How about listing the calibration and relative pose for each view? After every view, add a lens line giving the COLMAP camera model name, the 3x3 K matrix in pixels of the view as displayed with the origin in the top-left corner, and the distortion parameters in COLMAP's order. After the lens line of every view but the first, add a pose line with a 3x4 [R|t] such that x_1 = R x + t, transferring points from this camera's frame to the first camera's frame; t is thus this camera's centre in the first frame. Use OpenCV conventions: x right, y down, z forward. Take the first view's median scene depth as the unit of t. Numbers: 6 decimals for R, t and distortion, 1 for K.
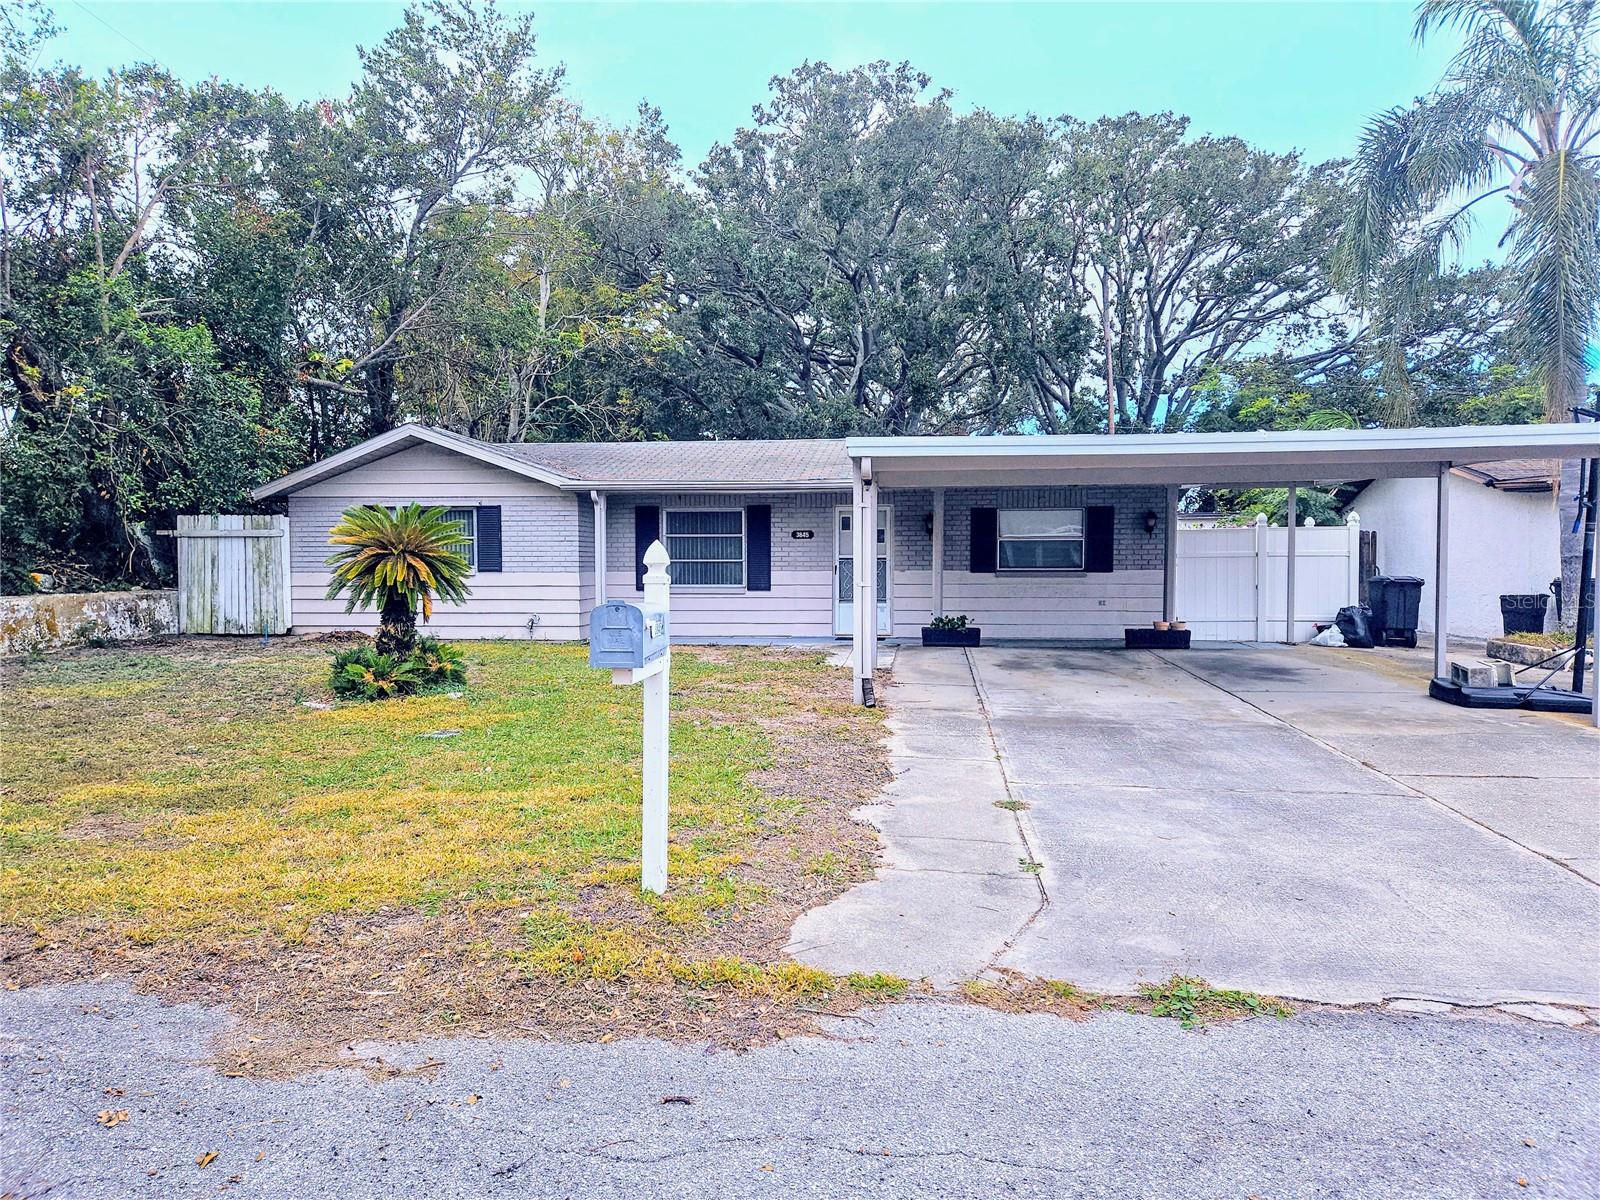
lens RADIAL K [[1068.3, 0, 800.2], [0, 1068.3, 598.4], [0, 0, 1]] dist [0.048825, -0.011583]
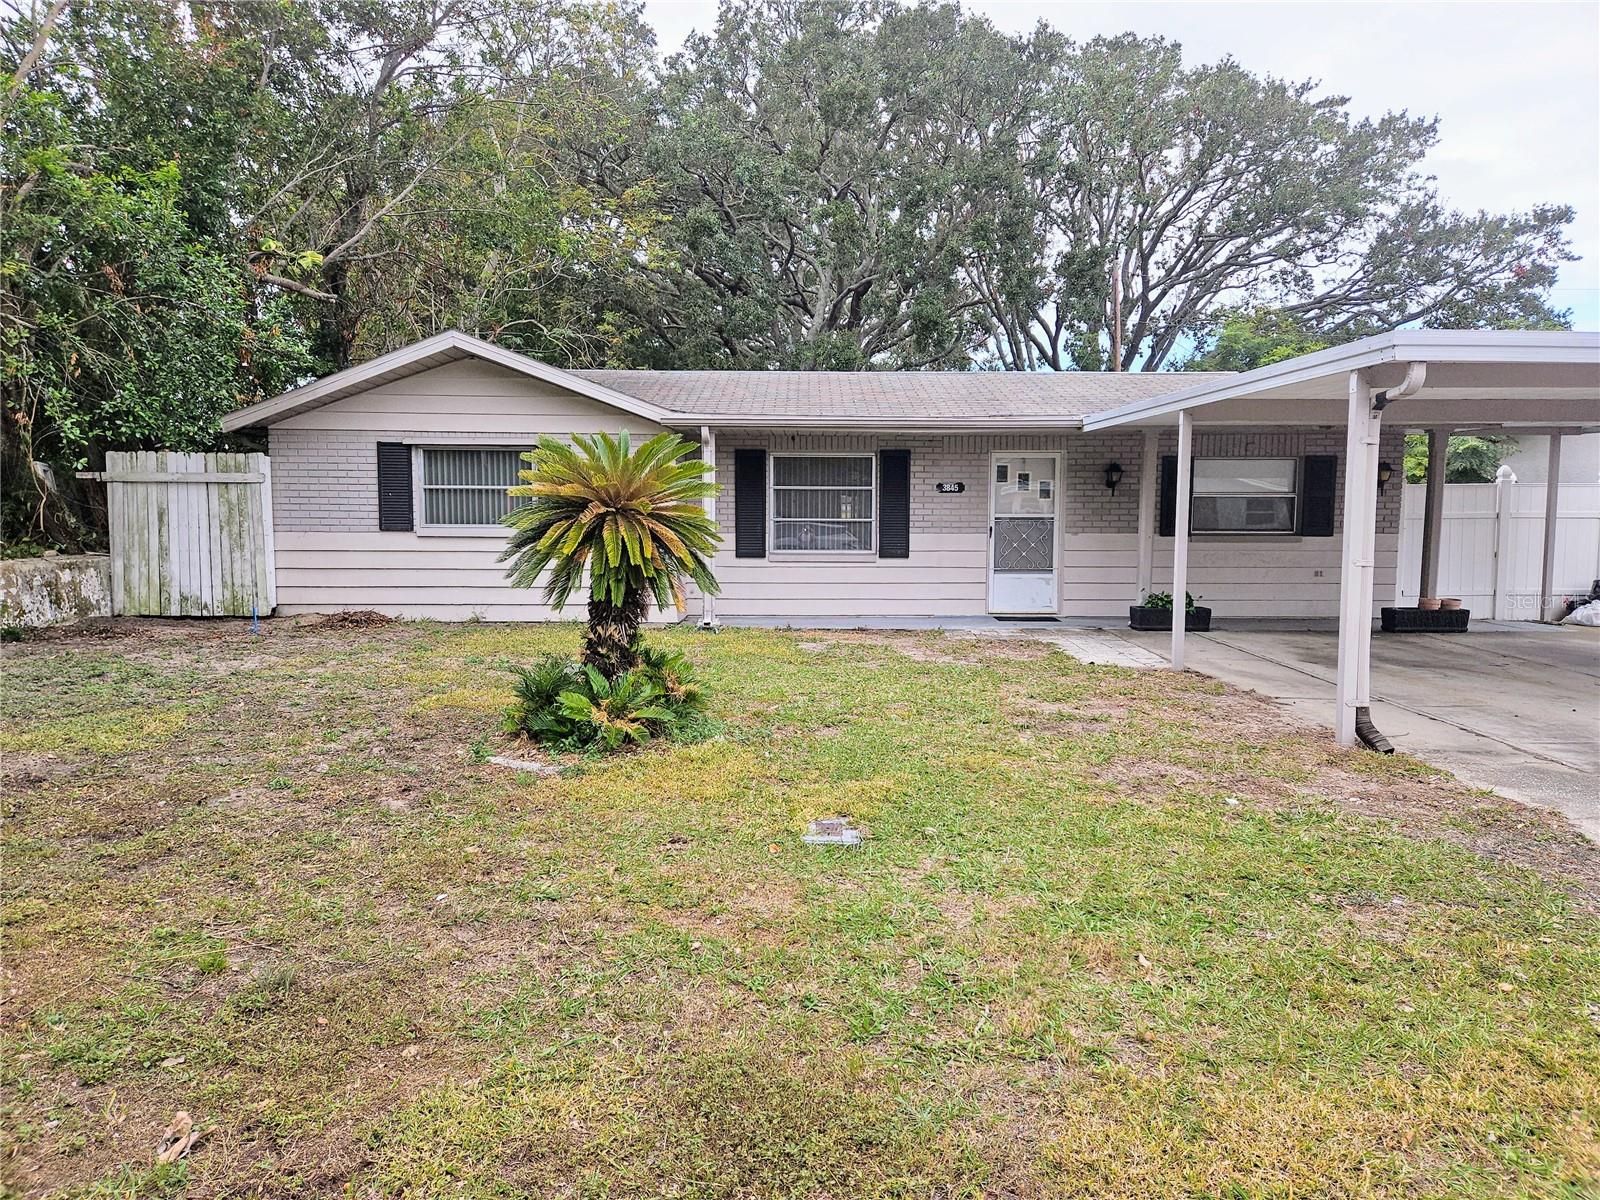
lens RADIAL K [[1068.3, 0, 801.0], [0, 1068.3, 599.9], [0, 0, 1]] dist [0.048825, -0.011583]
pose [[0.991946, -0.003137, 0.126621, -0.209699], [-0.002393, 0.999050, 0.043502, -0.010696], [-0.126637, -0.043454, 0.990997, 0.223298]]
